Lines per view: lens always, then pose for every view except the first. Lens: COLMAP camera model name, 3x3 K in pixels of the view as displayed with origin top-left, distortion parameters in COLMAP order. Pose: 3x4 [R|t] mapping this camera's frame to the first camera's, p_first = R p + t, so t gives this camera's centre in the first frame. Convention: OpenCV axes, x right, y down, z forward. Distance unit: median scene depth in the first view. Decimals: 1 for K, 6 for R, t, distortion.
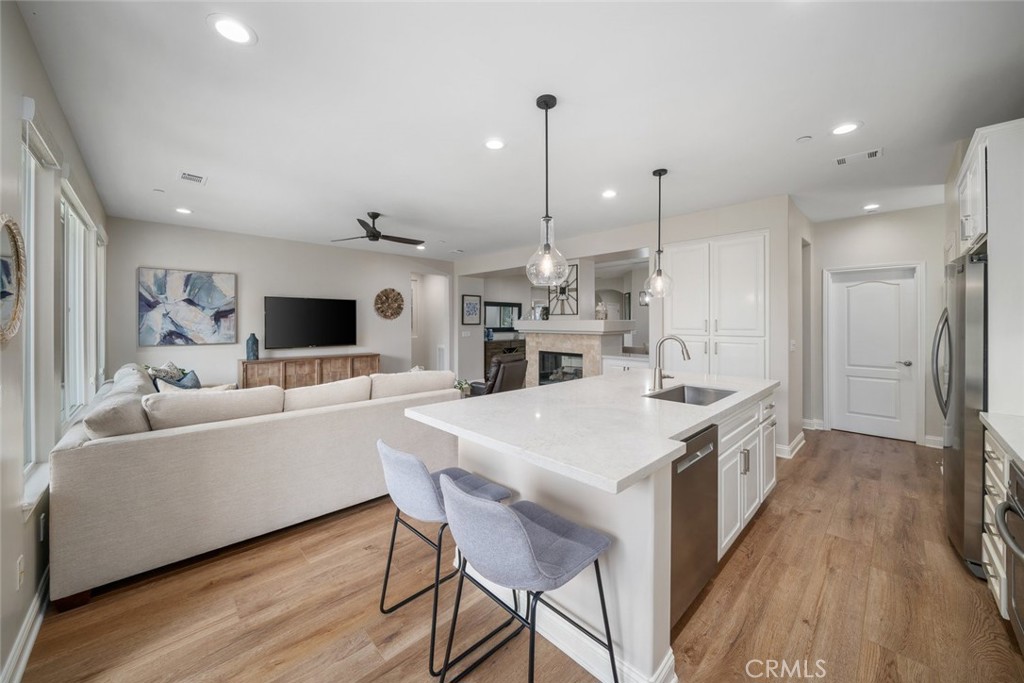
lens RADIAL K [[374.4, 0, 509.0], [0, 374.4, 320.2], [0, 0, 1]] dist [-0.001242, -0.000083]
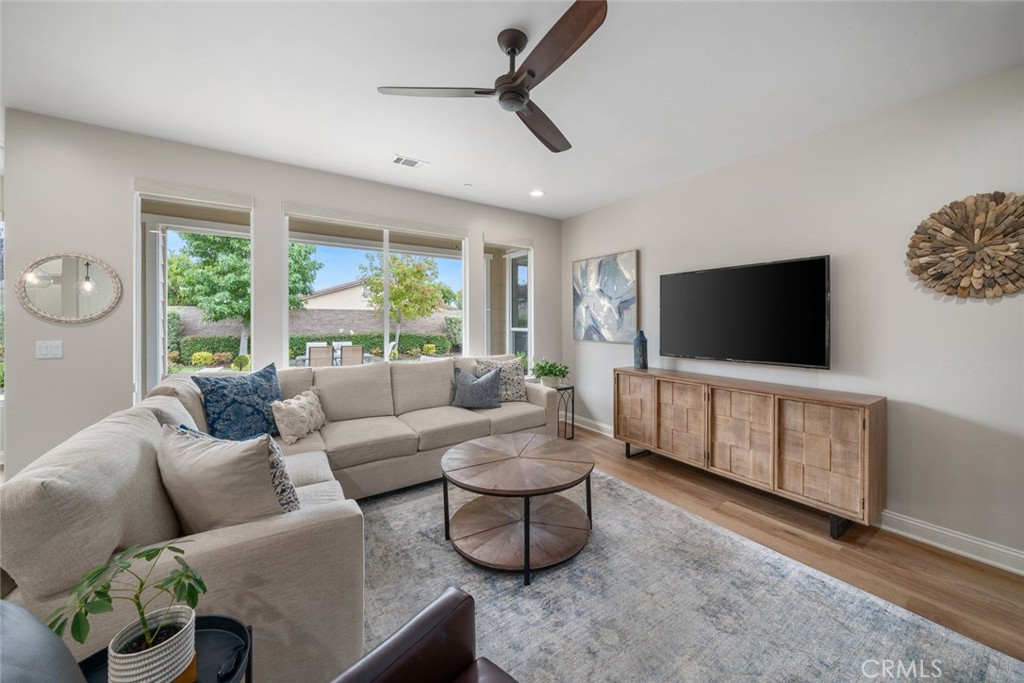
lens RADIAL K [[371.2, 0, 530.5], [0, 371.2, 322.5], [0, 0, 1]] dist [-0.008055, -0.000059]
pose [[-0.144627, 0.002866, -0.989482, 0.026534], [0.005311, 0.999984, 0.002120, 0.017784], [0.989472, -0.004948, -0.144640, 0.915556]]
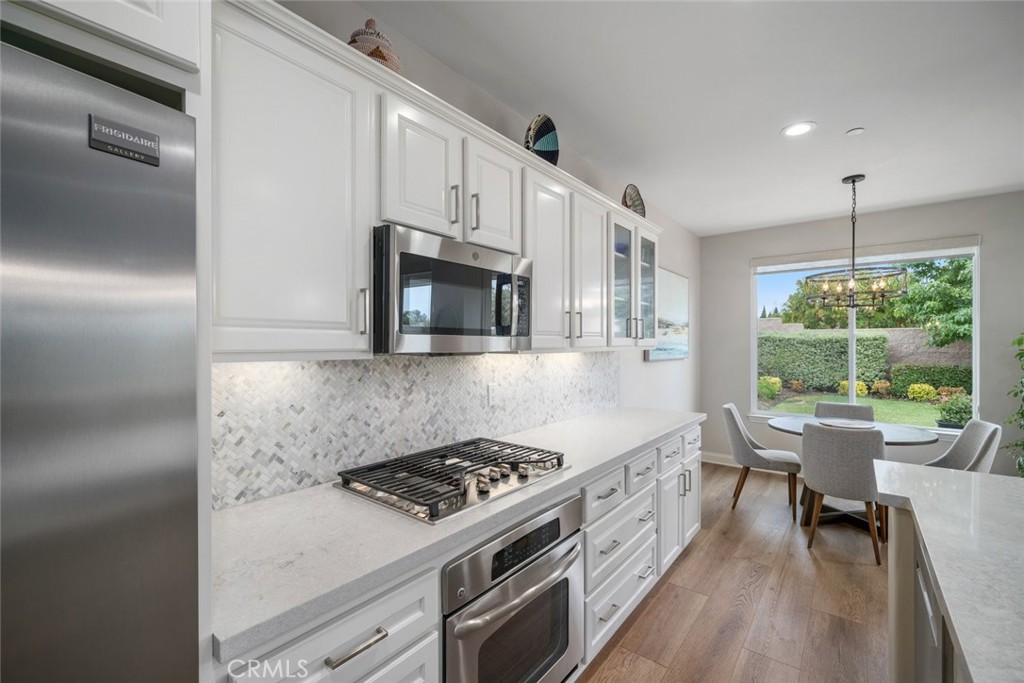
lens RADIAL K [[441.2, 0, 506.4], [0, 441.2, 345.9], [0, 0, 1]] dist [0.009576, -0.000171]
pose [[-0.990374, 0.002622, -0.138389, 0.398395], [0.002637, 0.999997, 0.000072, -0.000589], [0.138389, -0.000294, -0.990378, 0.522384]]
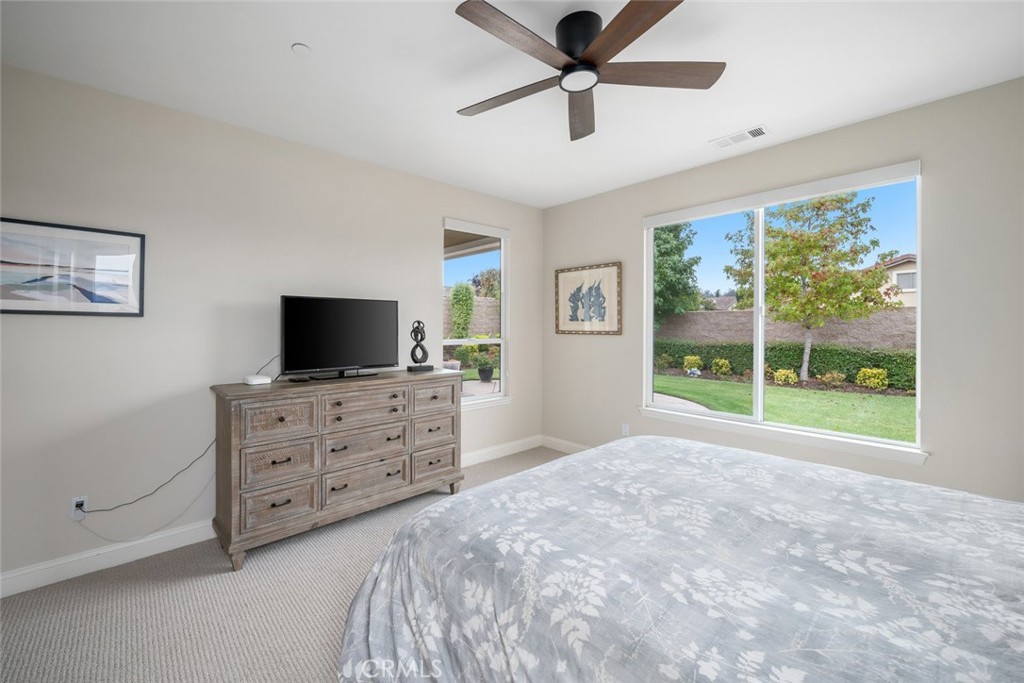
lens RADIAL K [[412.6, 0, 506.4], [0, 412.6, 327.7], [0, 0, 1]] dist [0.000899, 0.000058]
pose [[-0.999847, -0.001875, 0.017377, -1.155470], [-0.001850, 0.999997, 0.001466, 0.014311], [-0.017379, 0.001434, -0.999848, 1.507489]]
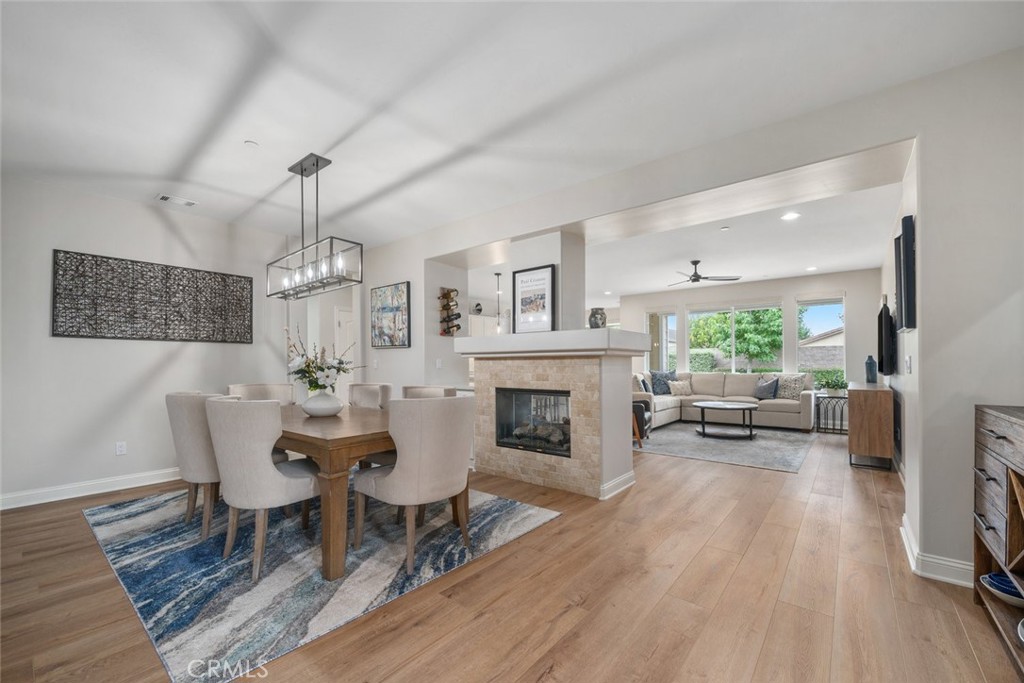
lens RADIAL K [[410.5, 0, 528.9], [0, 410.5, 360.8], [0, 0, 1]] dist [-0.000401, -0.000056]
pose [[-0.989354, 0.004527, -0.145459, 0.343659], [0.006101, 0.999928, -0.010371, 0.054940], [0.145402, -0.011148, -0.989310, 1.949330]]
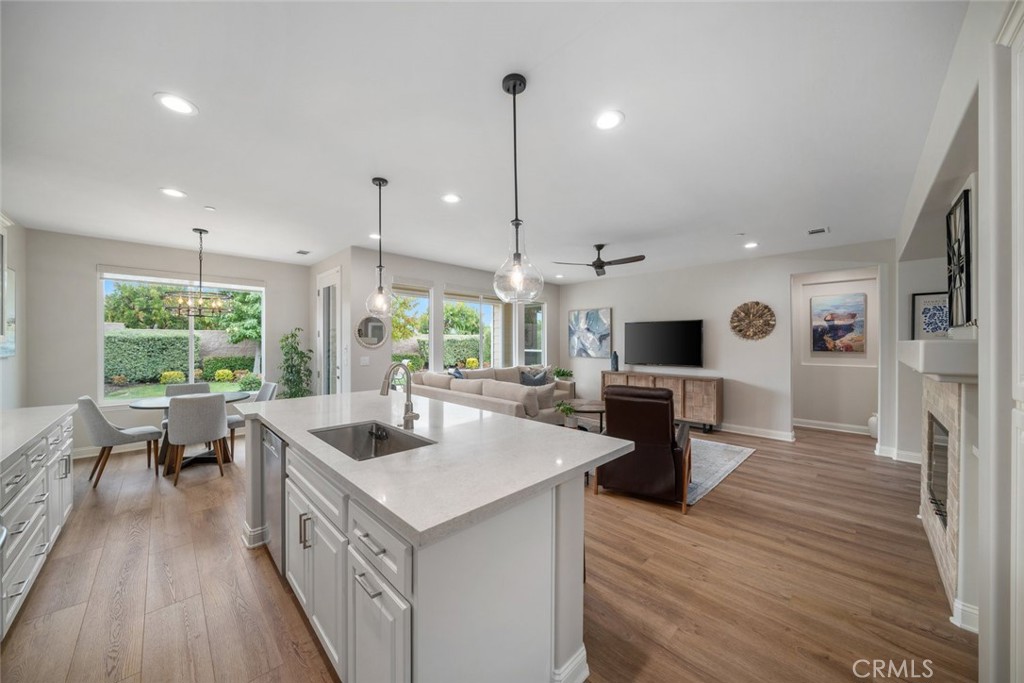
lens RADIAL K [[350.3, 0, 503.6], [0, 350.3, 342.0], [0, 0, 1]] dist [-0.005466, -0.000061]
pose [[0.011071, 0.000706, -0.999938, 0.573121], [0.003166, 0.999995, 0.000742, 0.000092], [0.999934, -0.003174, 0.011069, 0.601025]]
